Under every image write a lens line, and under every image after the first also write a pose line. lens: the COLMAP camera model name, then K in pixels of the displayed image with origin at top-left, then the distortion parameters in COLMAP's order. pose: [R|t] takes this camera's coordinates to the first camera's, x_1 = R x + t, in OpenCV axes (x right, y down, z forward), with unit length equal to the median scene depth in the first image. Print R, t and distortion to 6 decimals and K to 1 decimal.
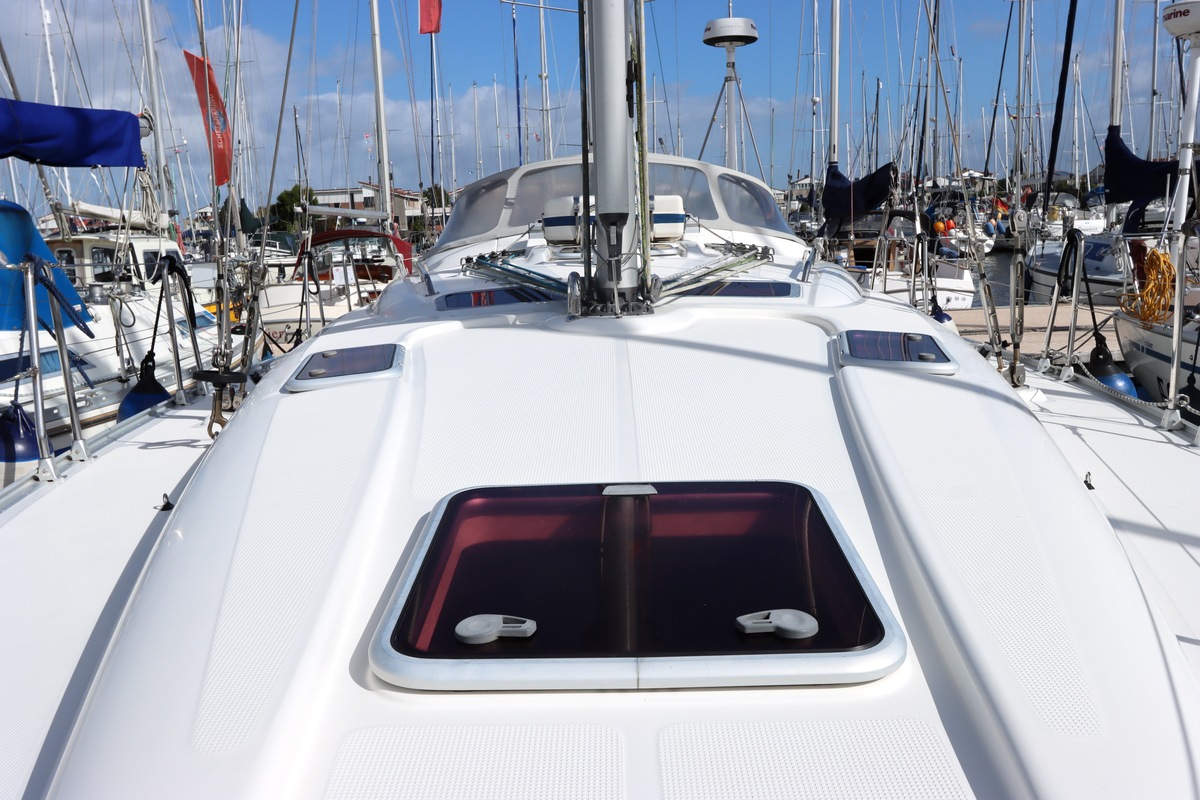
lens RADIAL K [[1076.3, 0, 601.0], [0, 1076.3, 399.5], [0, 0, 1]] dist [-0.006370, 0.025375]
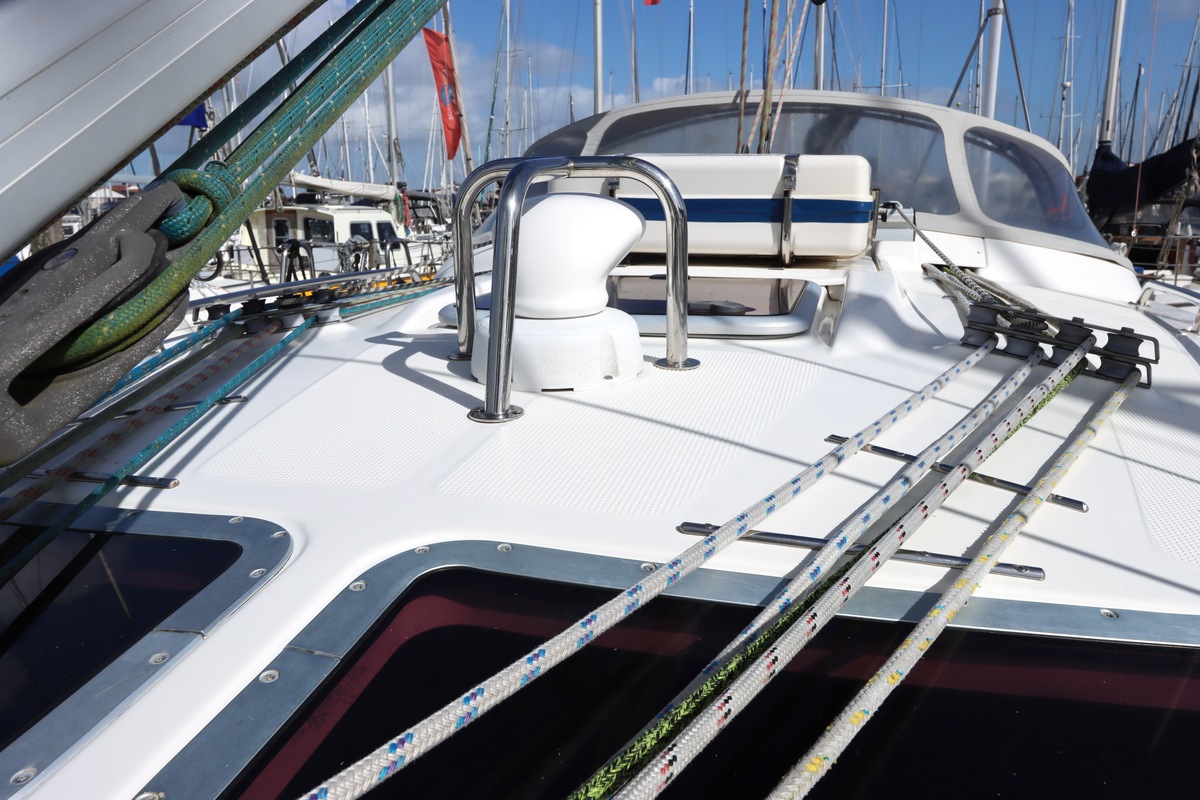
lens RADIAL K [[909.0, 0, 602.2], [0, 909.0, 399.2], [0, 0, 1]] dist [0.001840, 0.001454]
pose [[0.967043, 0.076934, -0.242710, 0.045946], [-0.064260, 0.996144, 0.059723, -0.075220], [0.246369, -0.042158, 0.968259, 0.428409]]
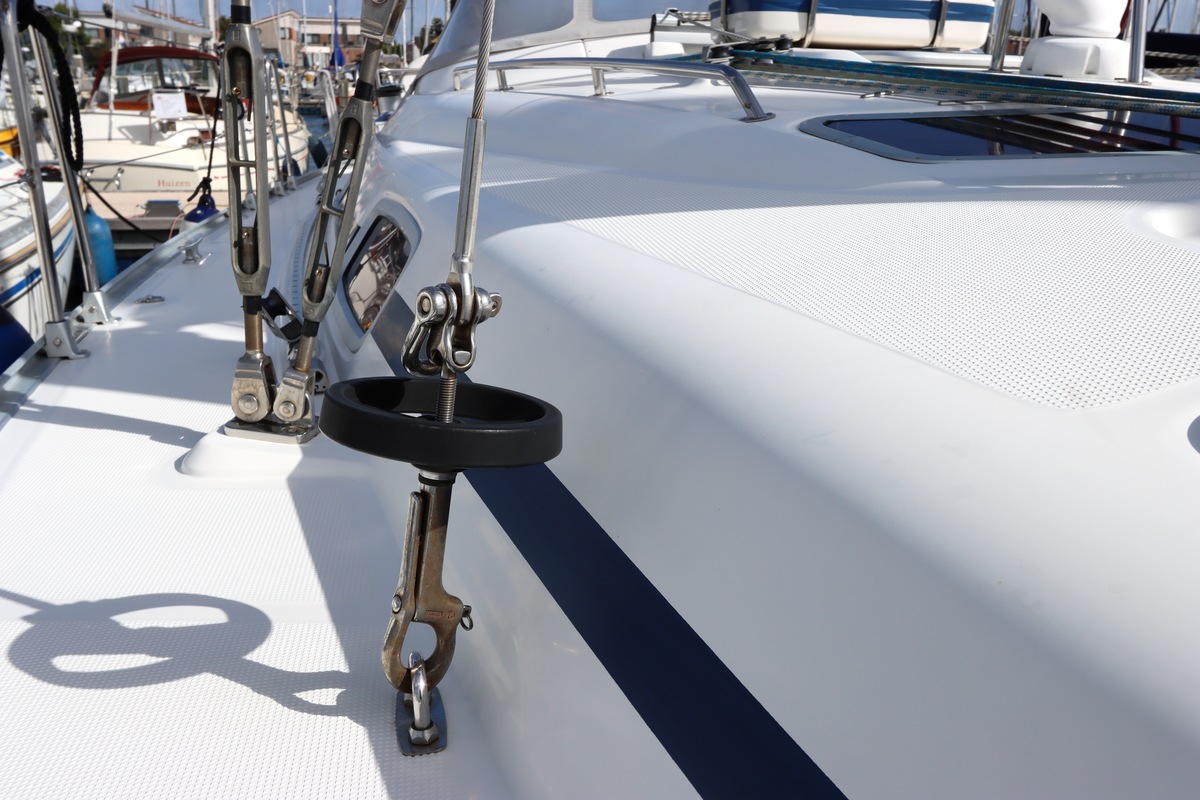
lens RADIAL K [[1076.3, 0, 592.2], [0, 1076.3, 404.3], [0, 0, 1]] dist [-0.006370, 0.025375]
pose [[0.982145, 0.016940, 0.187361, -0.150886], [-0.040480, 0.991638, 0.122534, -0.020855], [-0.183719, -0.127930, 0.974619, 0.320788]]
